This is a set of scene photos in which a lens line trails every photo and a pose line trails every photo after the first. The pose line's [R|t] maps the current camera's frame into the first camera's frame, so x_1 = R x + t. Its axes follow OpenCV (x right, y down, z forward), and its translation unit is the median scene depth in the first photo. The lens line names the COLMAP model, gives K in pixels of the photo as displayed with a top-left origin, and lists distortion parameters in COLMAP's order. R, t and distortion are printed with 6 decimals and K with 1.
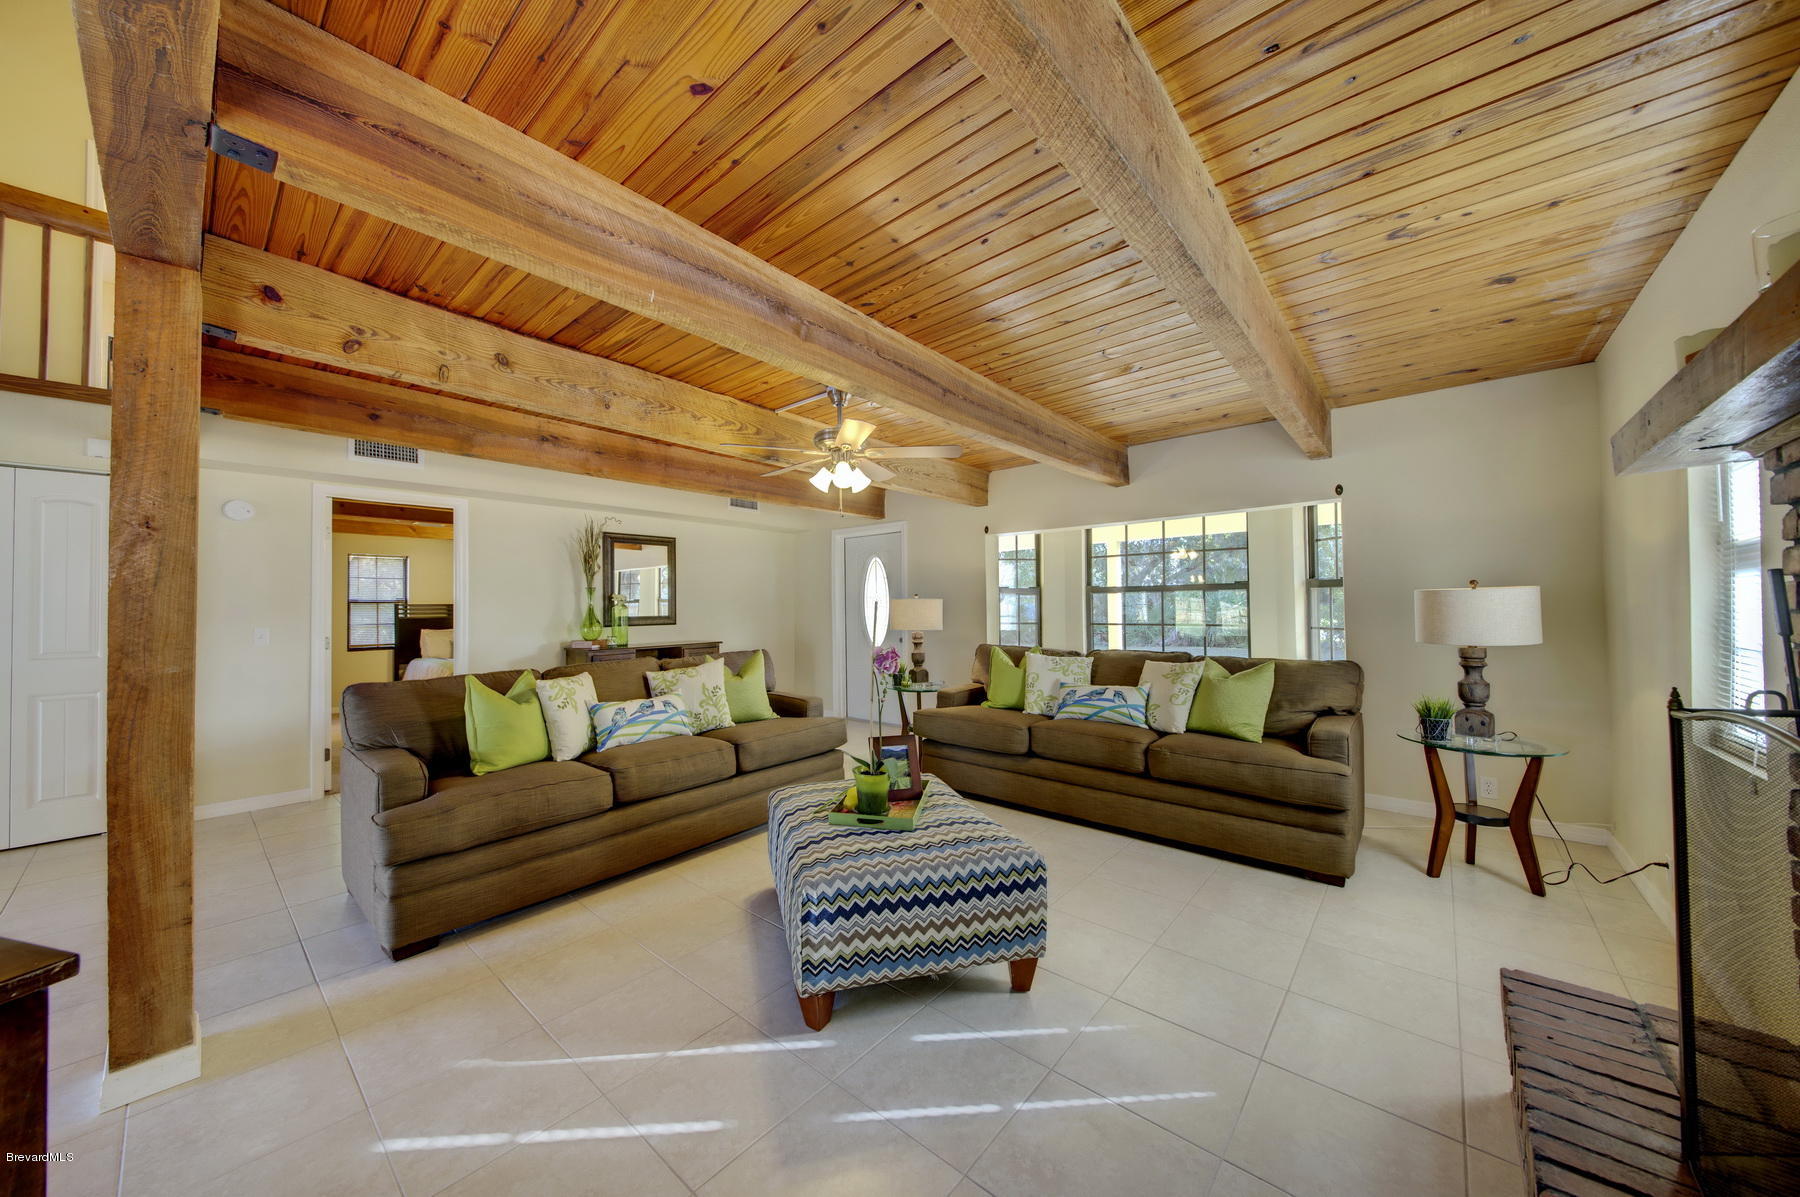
lens RADIAL K [[626.1, 0, 895.3], [0, 626.1, 602.7], [0, 0, 1]] dist [-0.000013, 0.000052]
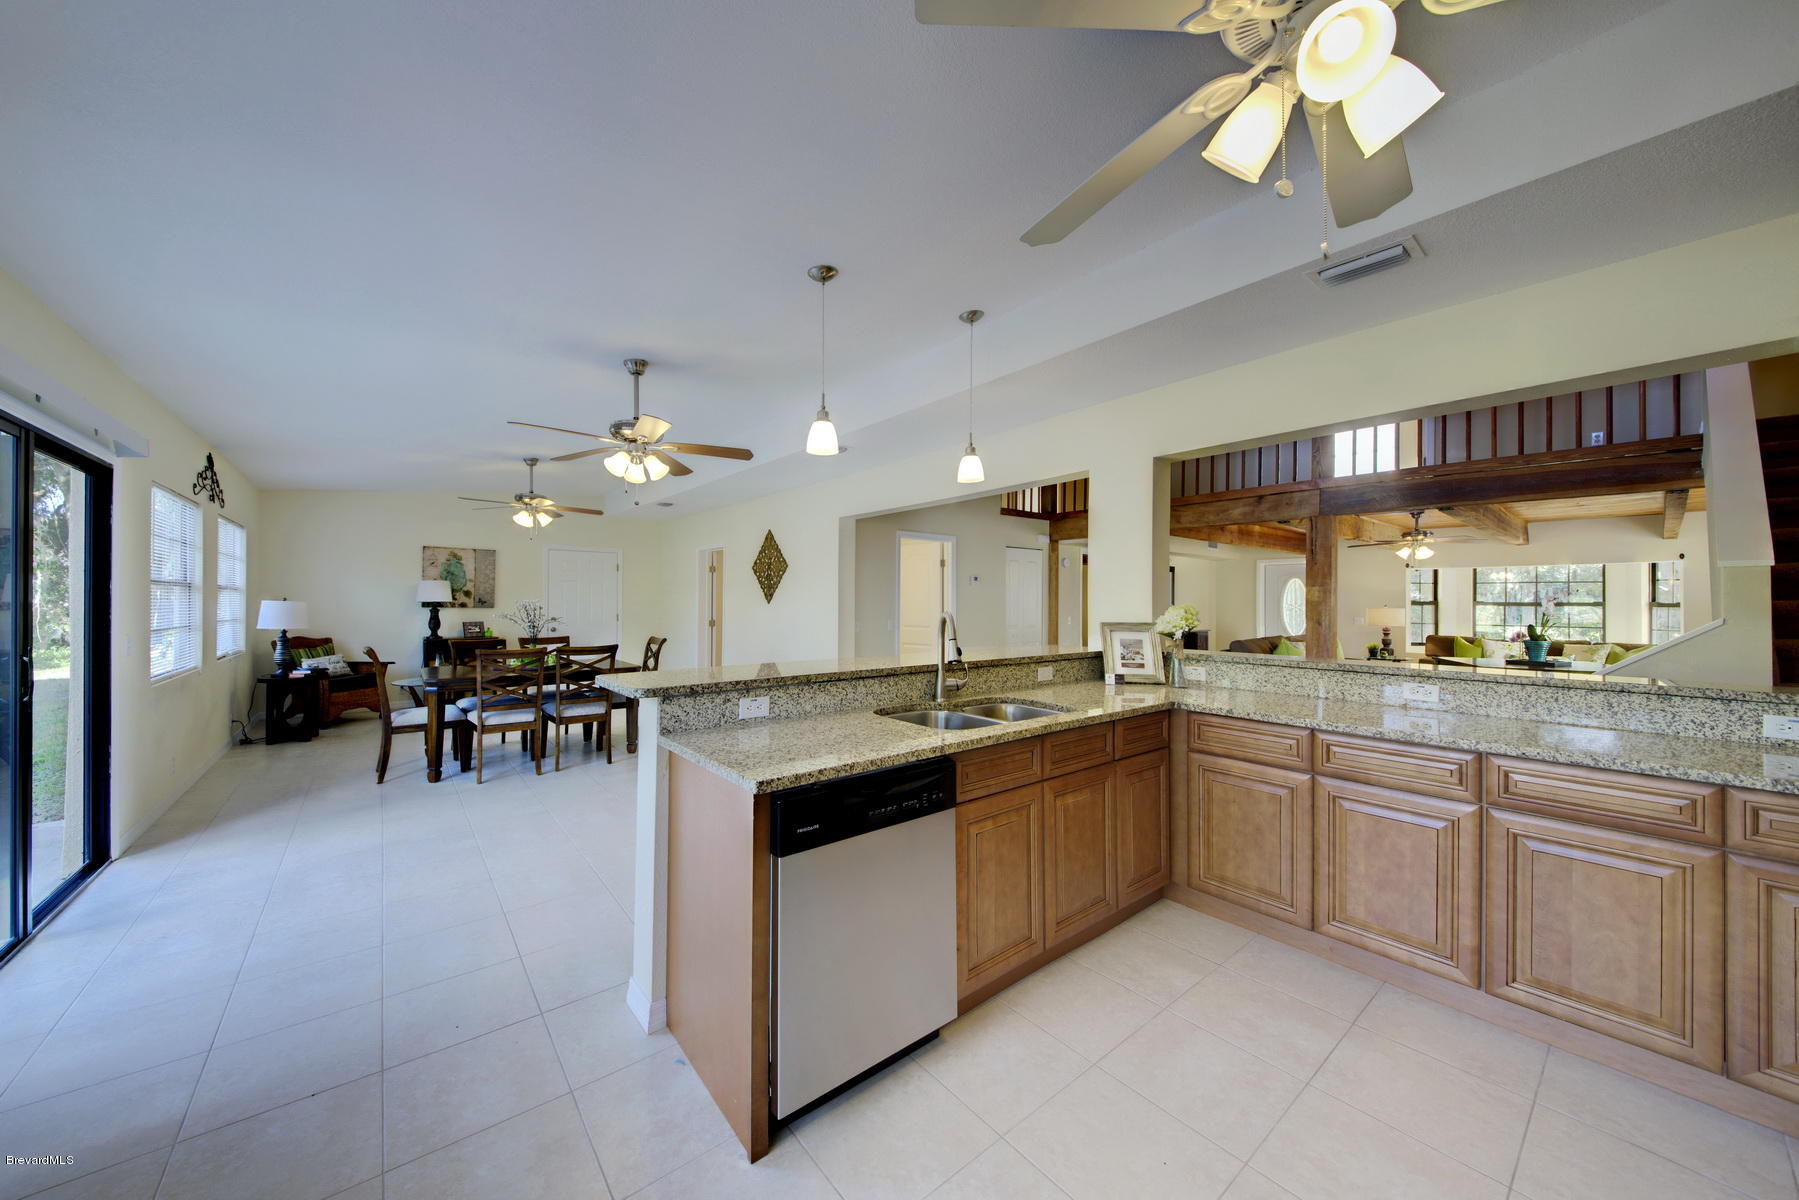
lens RADIAL K [[625.8, 0, 895.5], [0, 625.8, 603.4], [0, 0, 1]] dist [-0.000013, 0.000052]
pose [[0.984649, 0.015896, -0.173818, -1.111348], [-0.013950, 0.999826, 0.012409, -0.027083], [0.173985, -0.009793, 0.984700, -1.085514]]
